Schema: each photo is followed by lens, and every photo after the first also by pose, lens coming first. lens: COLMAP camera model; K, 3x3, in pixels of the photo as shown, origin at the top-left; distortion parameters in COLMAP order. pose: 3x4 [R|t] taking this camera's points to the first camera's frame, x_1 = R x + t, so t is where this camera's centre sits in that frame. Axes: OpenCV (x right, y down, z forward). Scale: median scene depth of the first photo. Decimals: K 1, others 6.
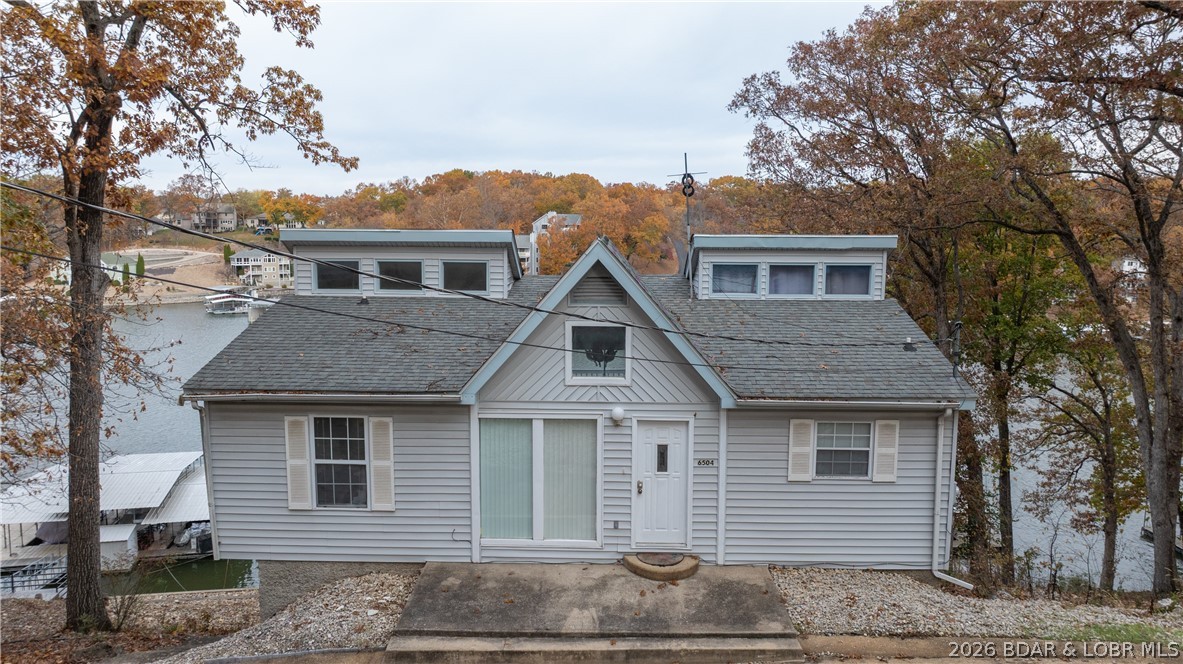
lens RADIAL K [[831.4, 0, 599.1], [0, 831.4, 327.4], [0, 0, 1]] dist [-0.019736, -0.005773]
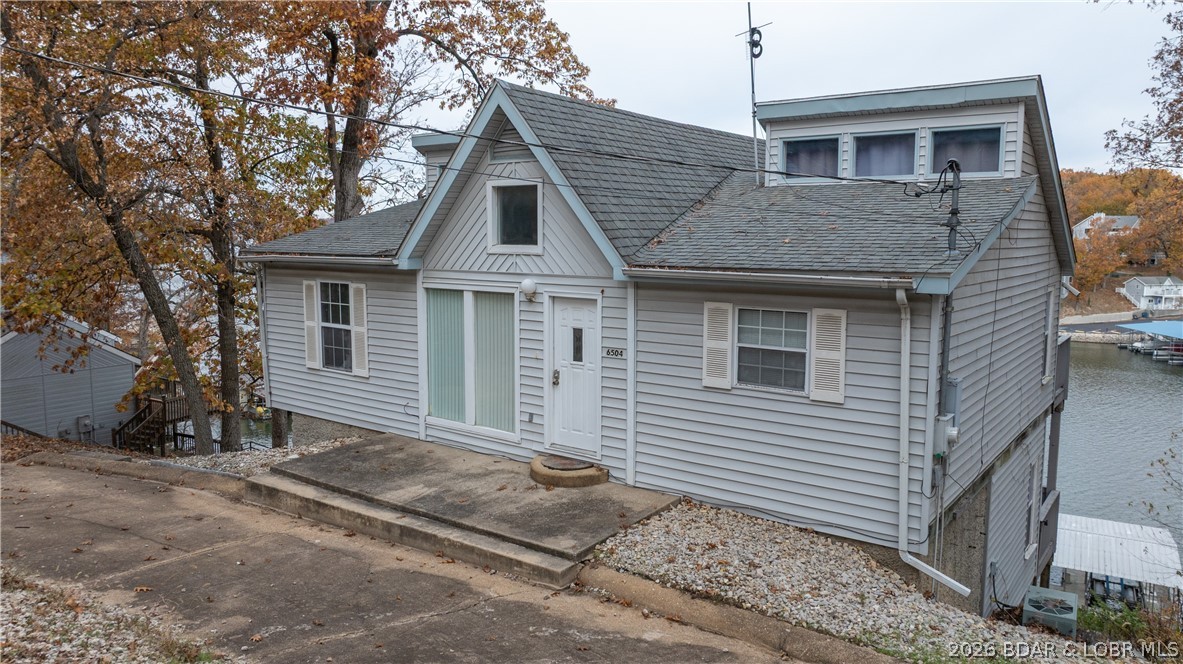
lens RADIAL K [[831.4, 0, 599.1], [0, 831.4, 327.4], [0, 0, 1]] dist [-0.019736, -0.005773]
pose [[0.809155, 0.061630, -0.584354, 0.585156], [-0.069965, 0.997515, 0.008323, 0.132525], [0.583415, 0.034150, 0.811456, 0.336839]]
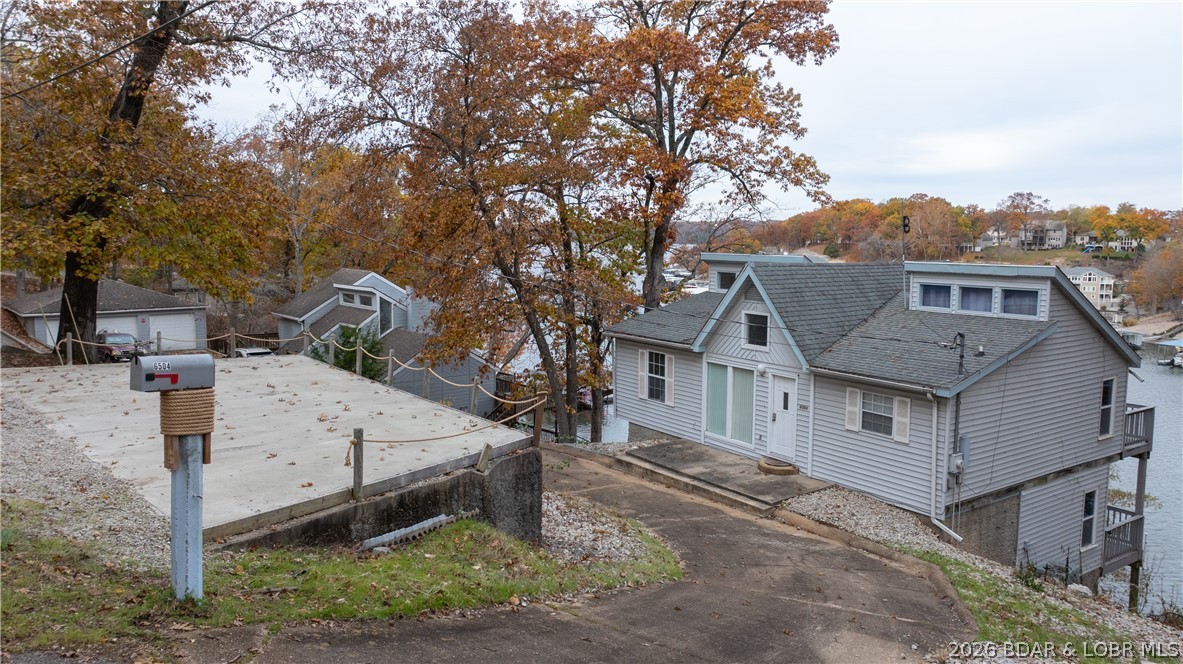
lens RADIAL K [[831.4, 0, 599.1], [0, 831.4, 327.4], [0, 0, 1]] dist [-0.019736, -0.005773]
pose [[0.578144, 0.085986, -0.811391, 1.154849], [-0.101435, 0.994292, 0.033092, 0.001144], [0.809605, 0.063172, 0.583566, -0.226336]]
